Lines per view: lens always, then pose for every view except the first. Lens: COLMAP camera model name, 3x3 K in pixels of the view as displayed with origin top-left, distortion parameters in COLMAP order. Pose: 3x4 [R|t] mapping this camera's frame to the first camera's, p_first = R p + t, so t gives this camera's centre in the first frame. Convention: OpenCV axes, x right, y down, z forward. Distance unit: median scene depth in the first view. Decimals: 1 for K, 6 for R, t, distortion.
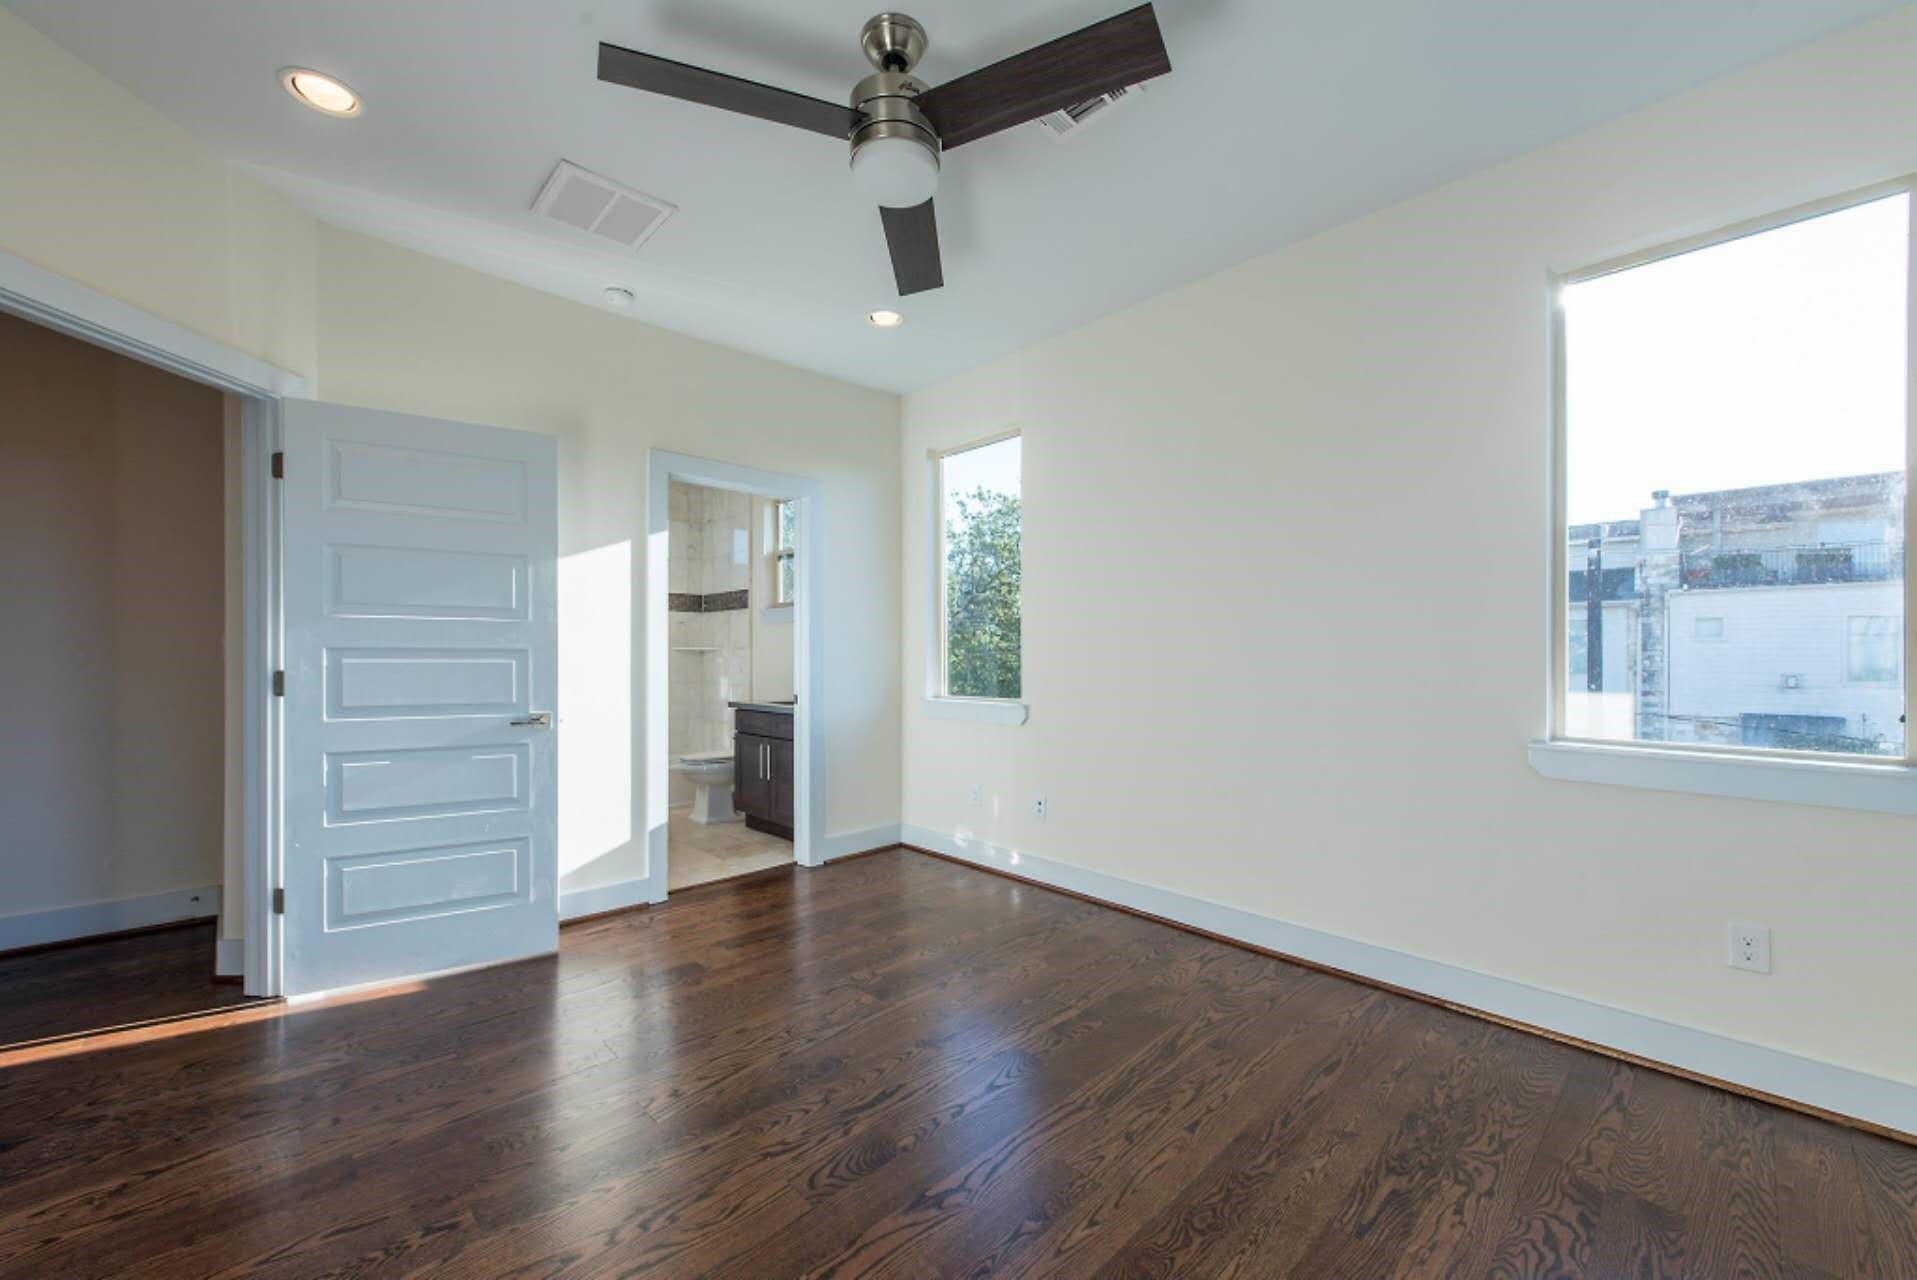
lens RADIAL K [[757.1, 0, 942.1], [0, 757.1, 646.7], [0, 0, 1]] dist [0.011878, -0.000931]
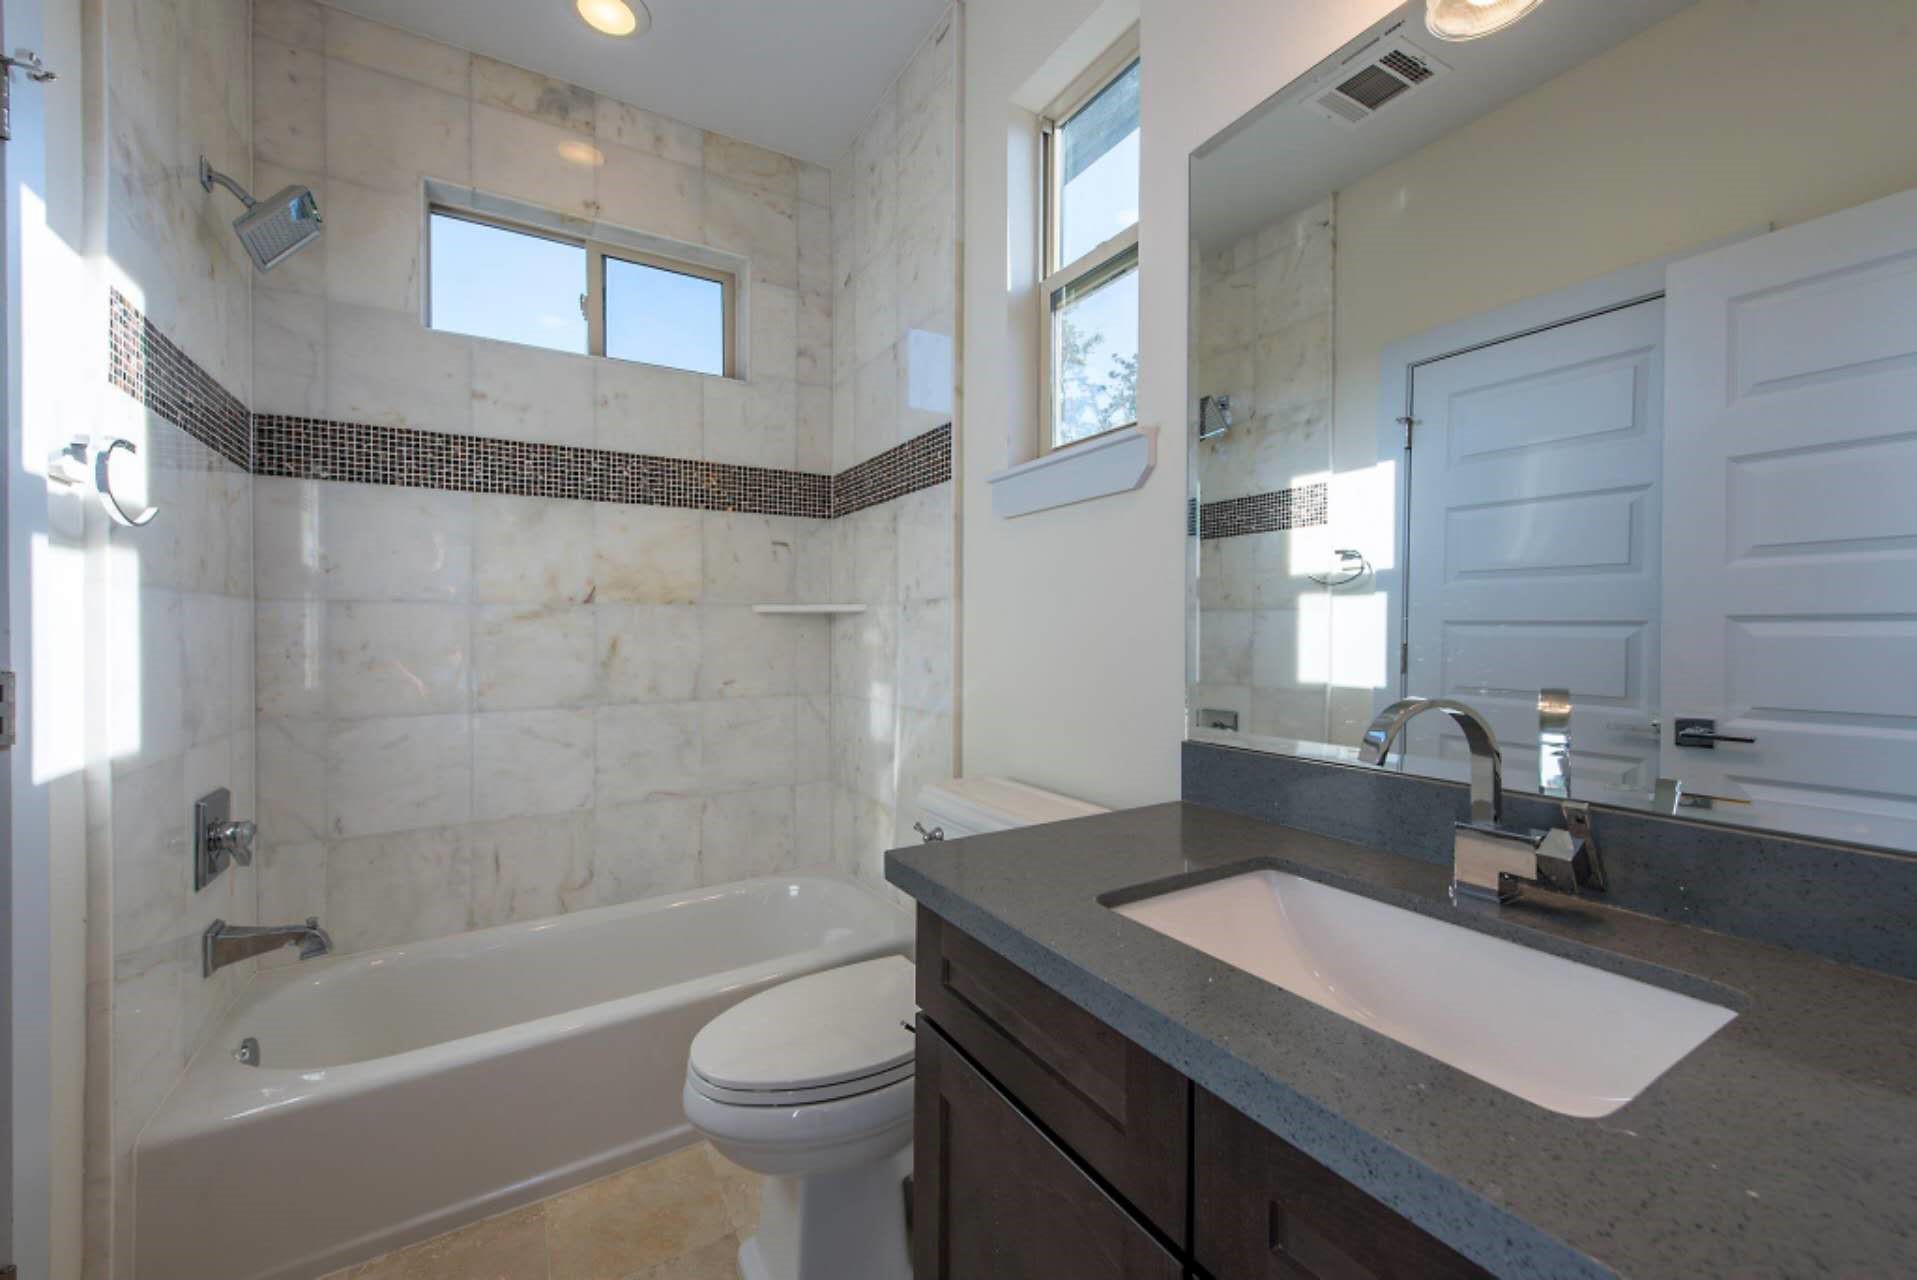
lens RADIAL K [[757.1, 0, 962.2], [0, 757.1, 636.8], [0, 0, 1]] dist [0.011878, -0.000931]
pose [[0.982309, 0.008526, -0.187074, -0.185582], [-0.006990, 0.999936, 0.008870, 0.014442], [0.187138, -0.007405, 0.982306, 0.664336]]
